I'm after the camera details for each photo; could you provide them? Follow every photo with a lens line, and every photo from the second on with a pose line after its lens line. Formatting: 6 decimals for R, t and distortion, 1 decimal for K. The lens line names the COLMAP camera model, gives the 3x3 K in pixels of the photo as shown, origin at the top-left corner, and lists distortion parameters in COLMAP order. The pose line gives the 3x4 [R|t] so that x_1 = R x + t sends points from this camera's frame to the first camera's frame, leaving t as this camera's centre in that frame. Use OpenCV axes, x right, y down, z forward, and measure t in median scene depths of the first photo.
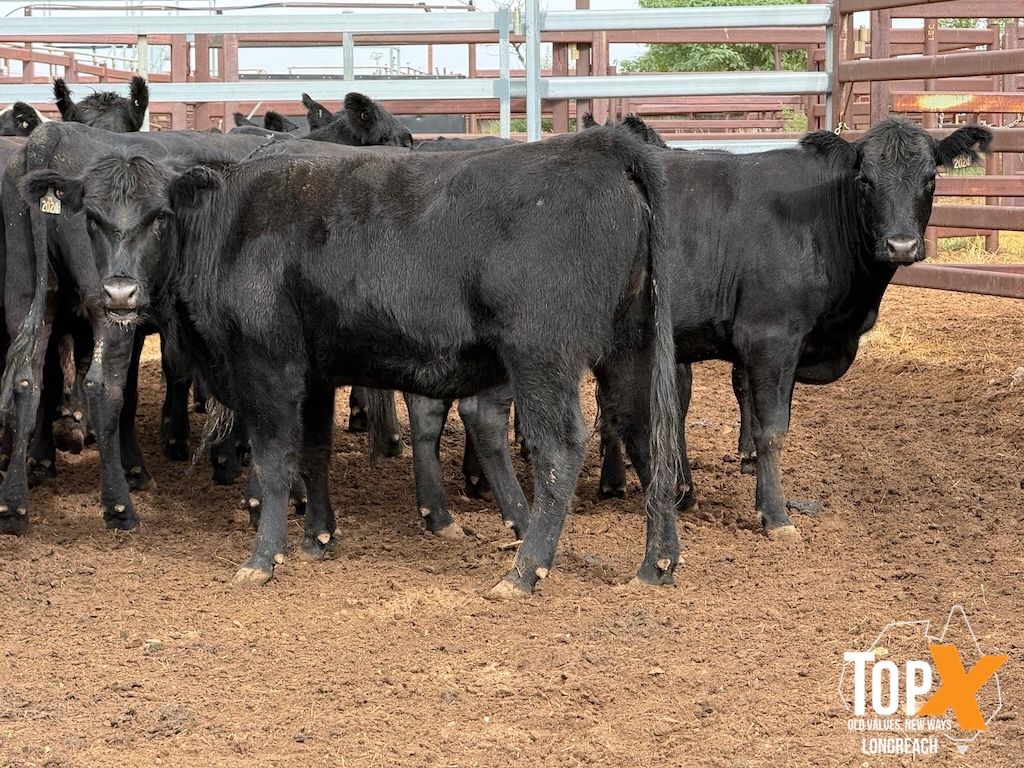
lens RADIAL K [[3567.2, 0, 514.3], [0, 3567.2, 387.6], [0, 0, 1]] dist [0.324095, 0.000000]
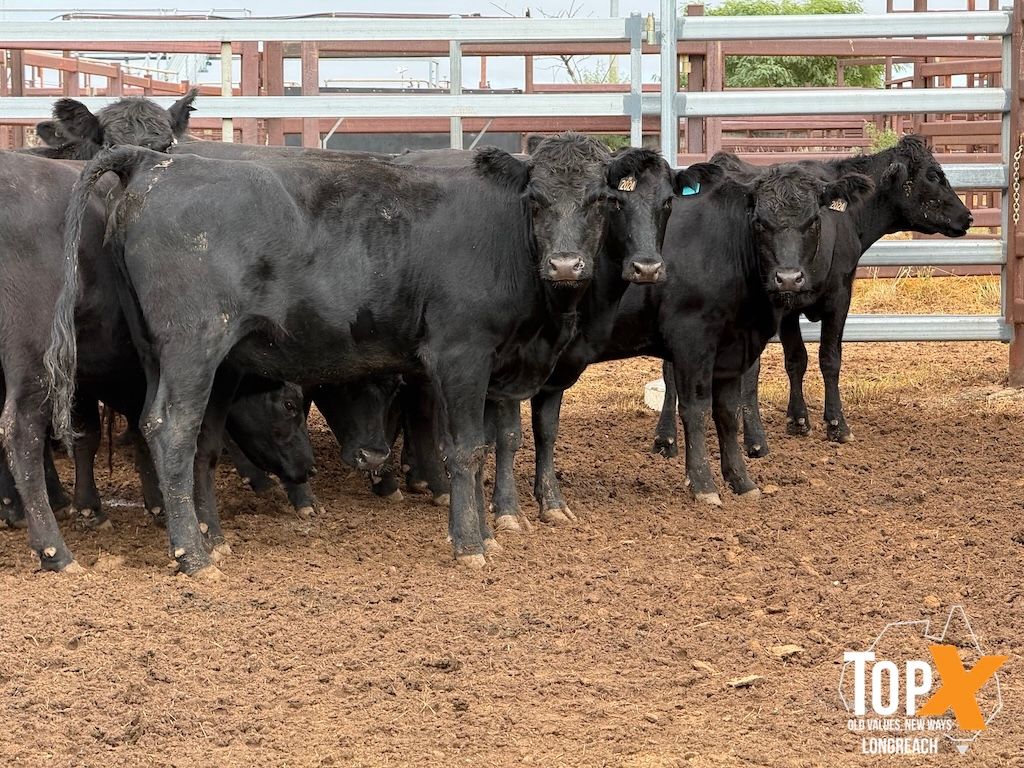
lens RADIAL K [[3567.2, 0, 512.7], [0, 3567.2, 377.8], [0, 0, 1]] dist [0.324095, 0.000000]
pose [[0.999959, 0.007610, -0.004954, -0.027137], [-0.007644, 0.999948, -0.006733, -0.009797], [0.004902, 0.006770, 0.999965, 0.114179]]
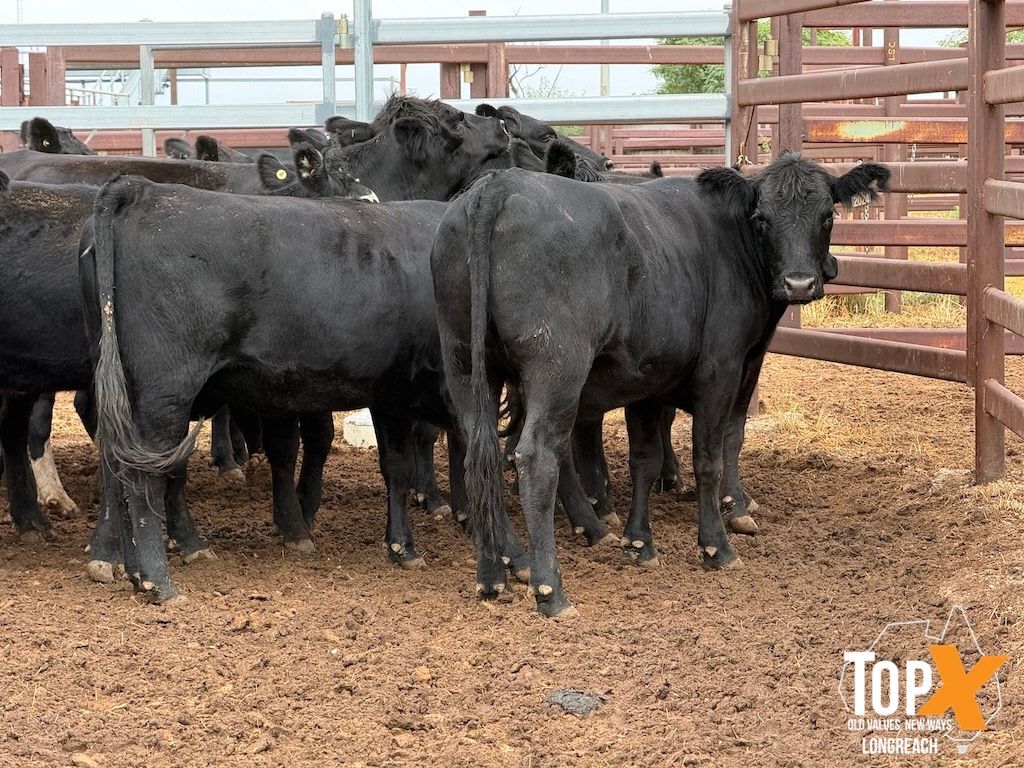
lens RADIAL K [[3567.2, 0, 508.2], [0, 3567.2, 384.8], [0, 0, 1]] dist [0.324095, 0.000000]
pose [[0.999883, -0.002645, -0.015050, 0.048039], [0.002482, 0.999938, -0.010810, -0.012861], [0.015078, 0.010772, 0.999828, 0.182073]]
